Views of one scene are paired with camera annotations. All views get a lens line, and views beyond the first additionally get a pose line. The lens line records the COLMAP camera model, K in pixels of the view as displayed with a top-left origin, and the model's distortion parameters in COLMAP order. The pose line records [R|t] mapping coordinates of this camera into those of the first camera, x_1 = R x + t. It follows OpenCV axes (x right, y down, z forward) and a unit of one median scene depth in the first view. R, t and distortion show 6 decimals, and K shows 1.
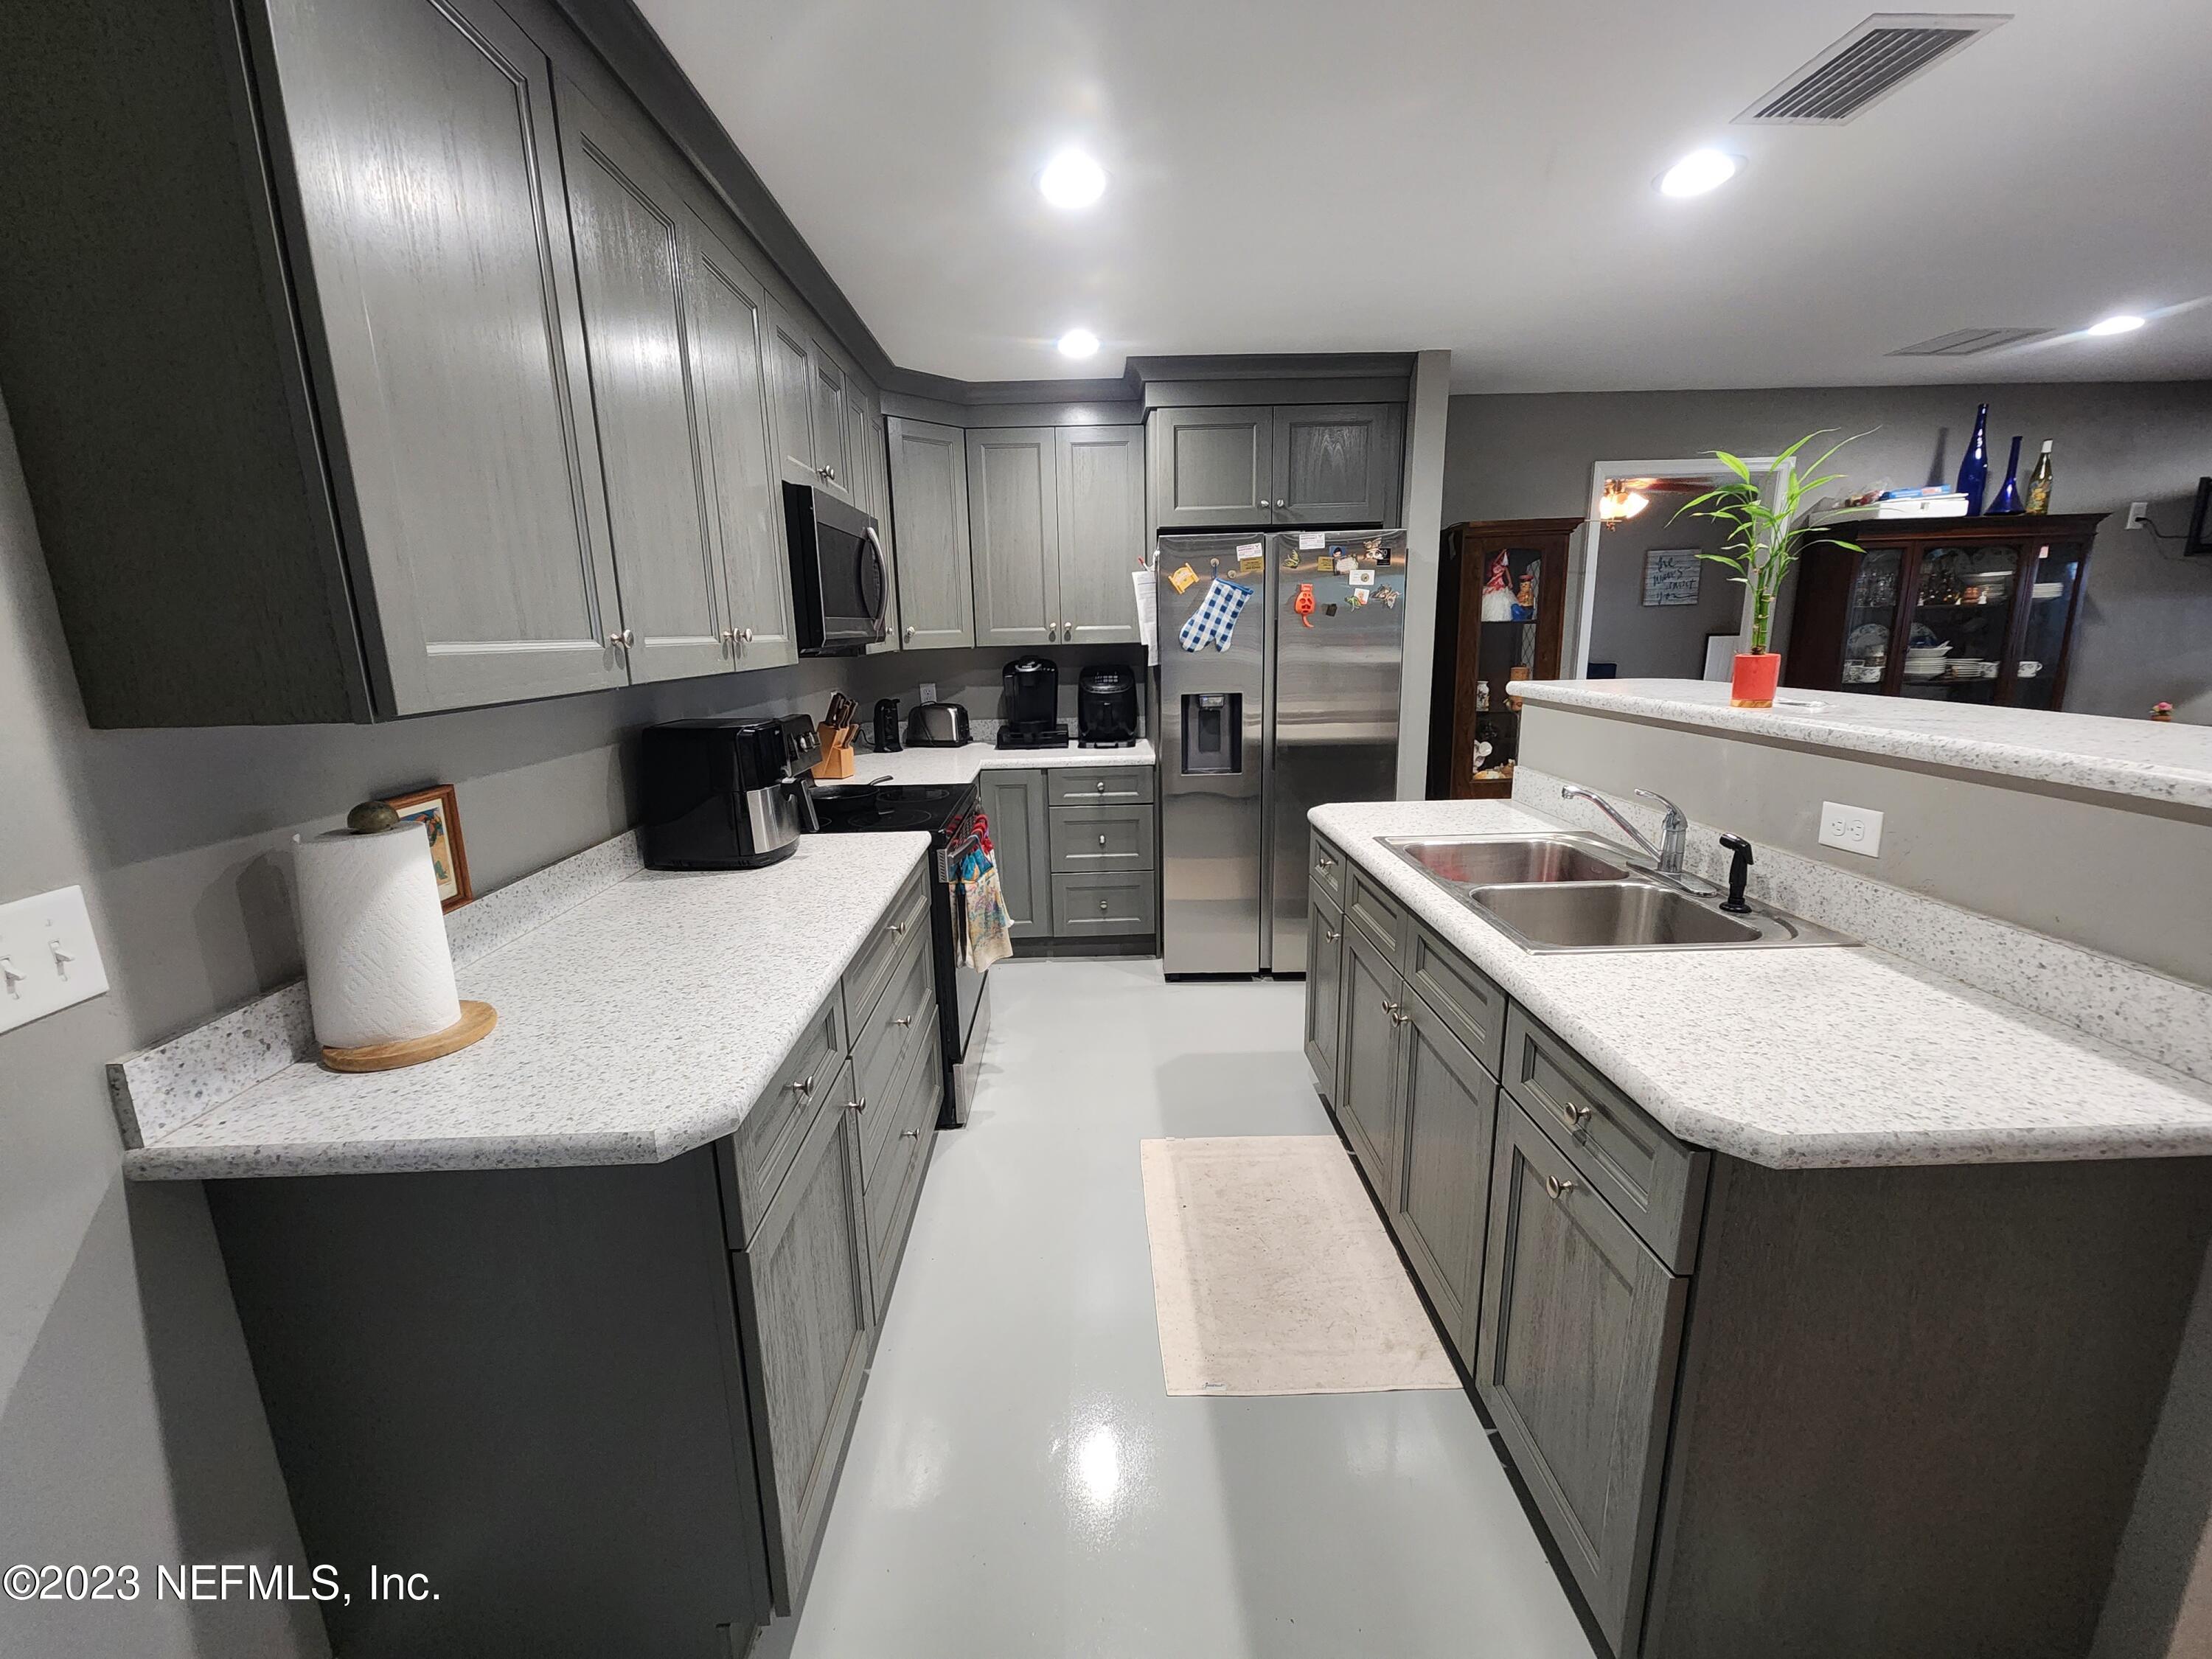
lens RADIAL K [[904.0, 0, 1100.7], [0, 904.0, 824.6], [0, 0, 1]] dist [-0.007767, -0.000438]
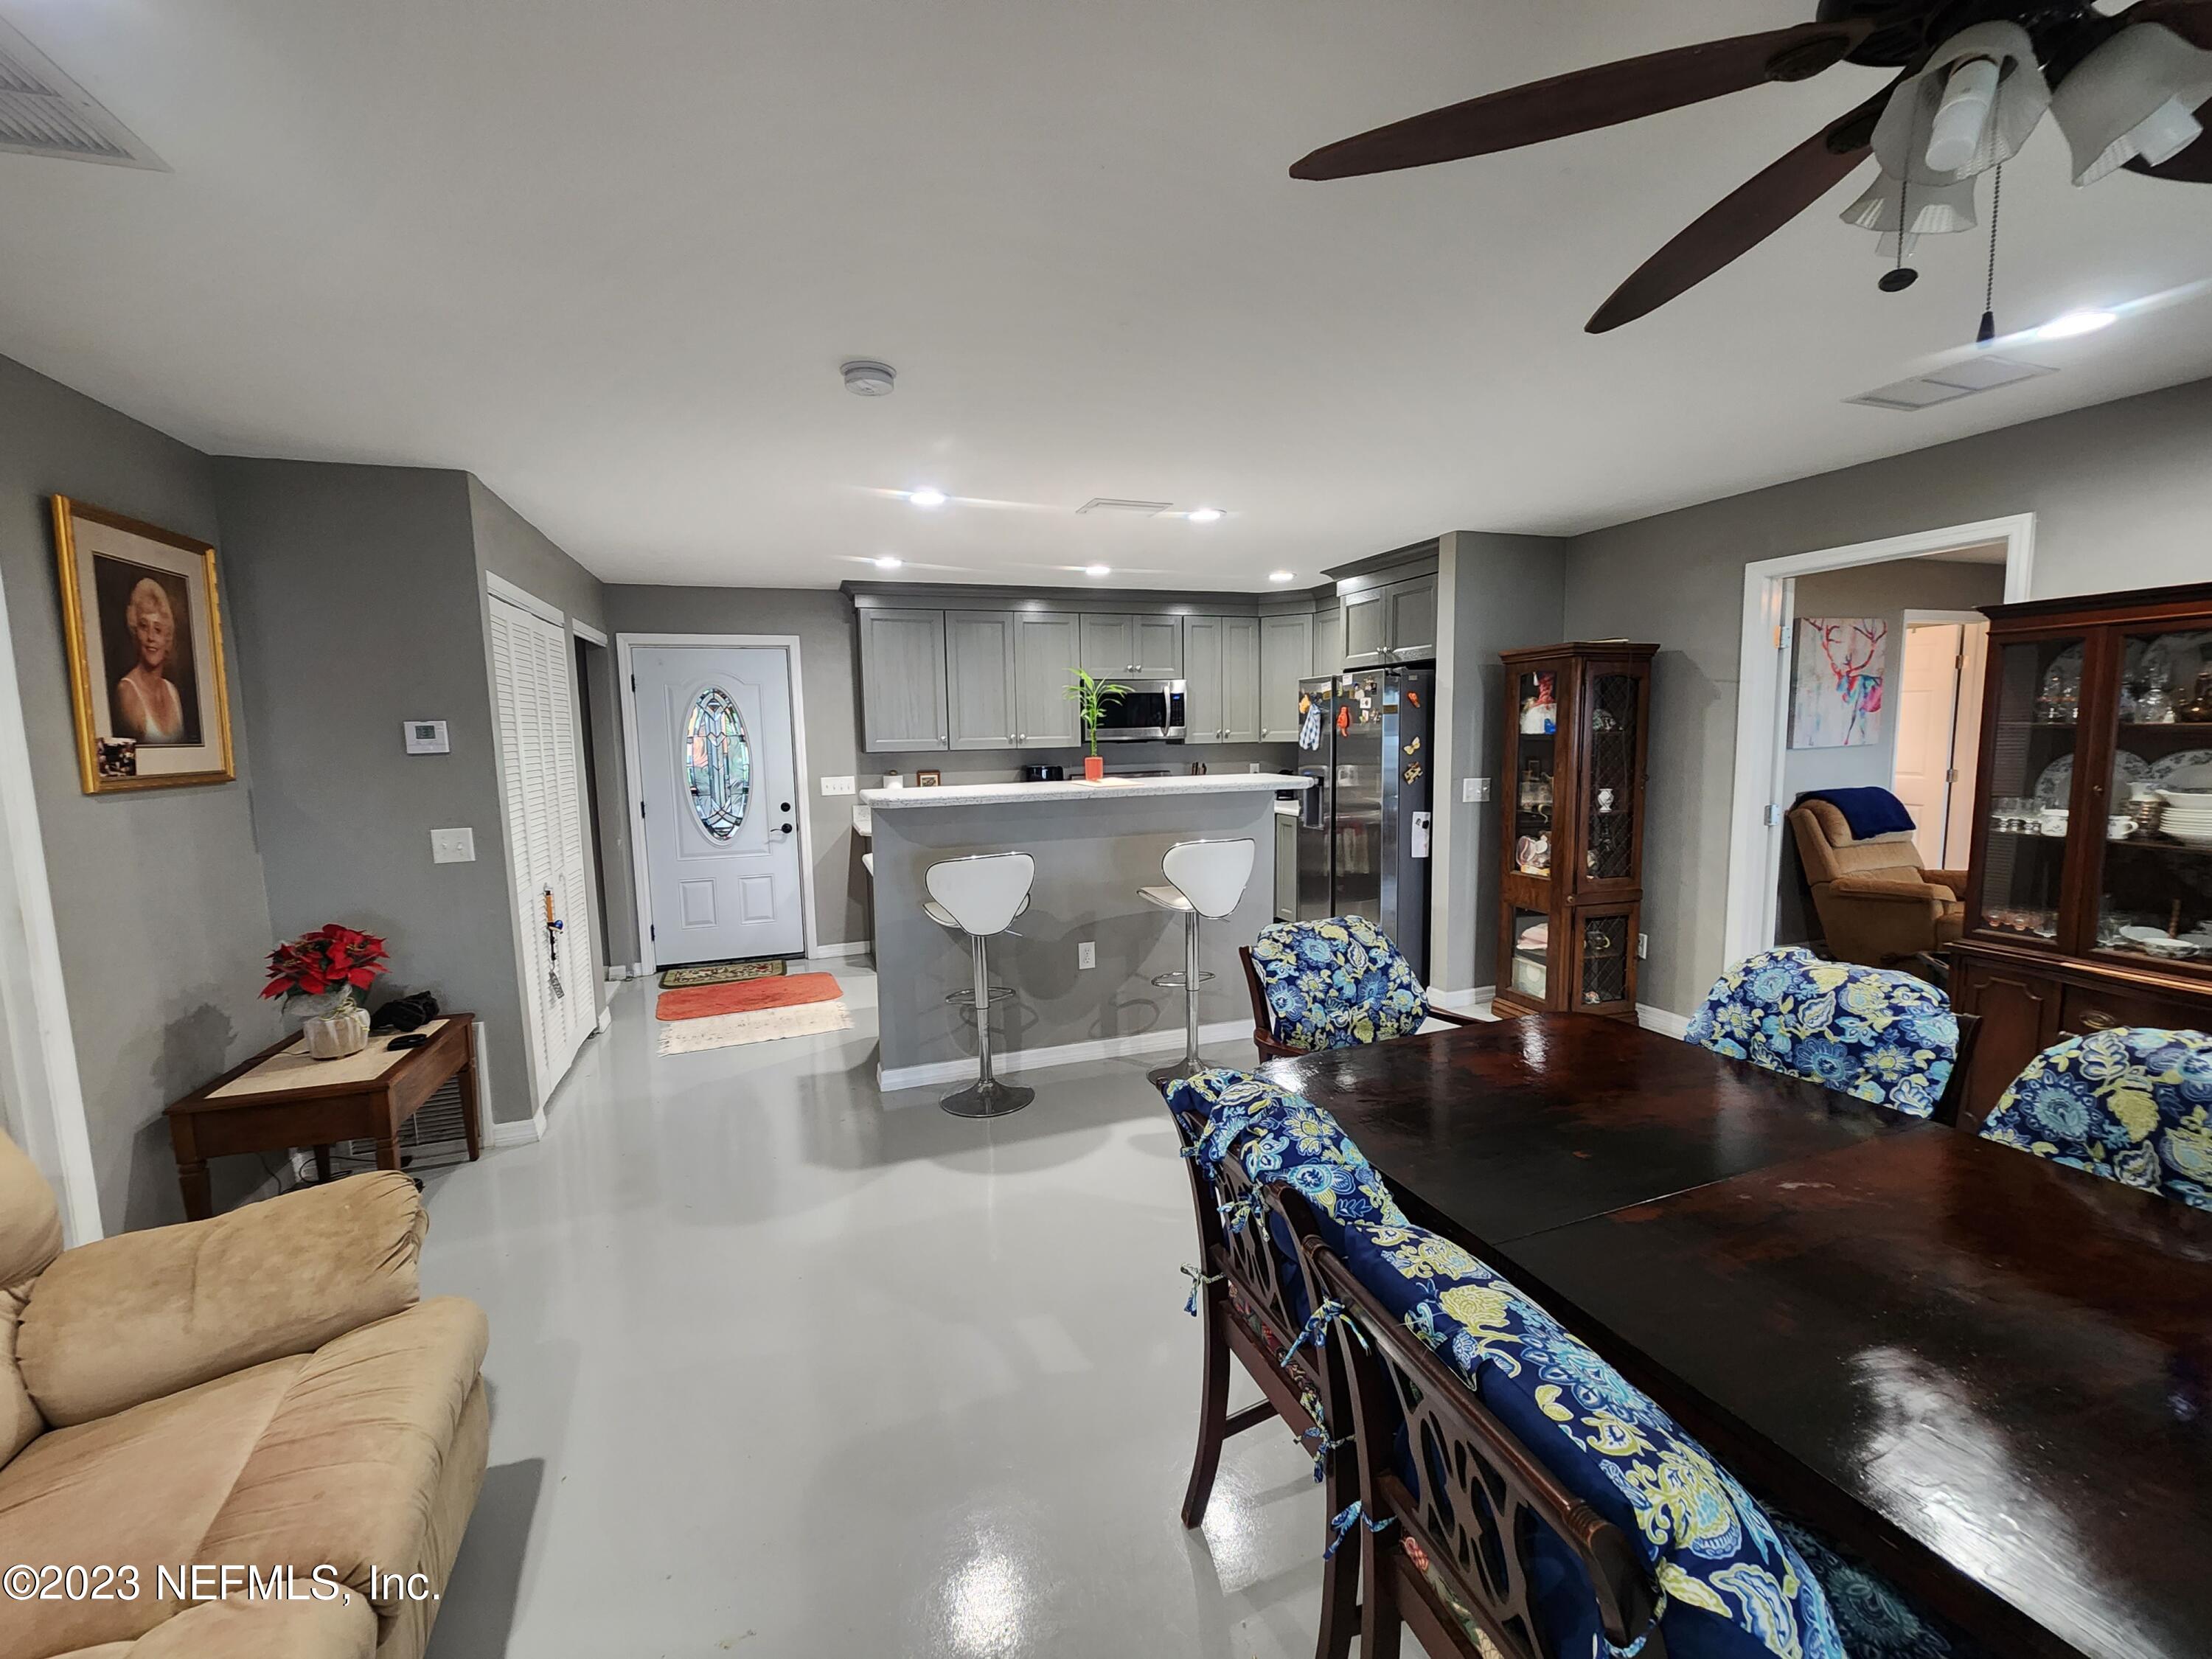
lens RADIAL K [[904.0, 0, 1104.8], [0, 904.0, 824.0], [0, 0, 1]] dist [-0.007767, -0.000438]
pose [[0.310224, 0.121094, -0.942919, 1.561513], [-0.194118, 0.979026, 0.061865, -0.089296], [0.930634, 0.163845, 0.327224, 0.156794]]
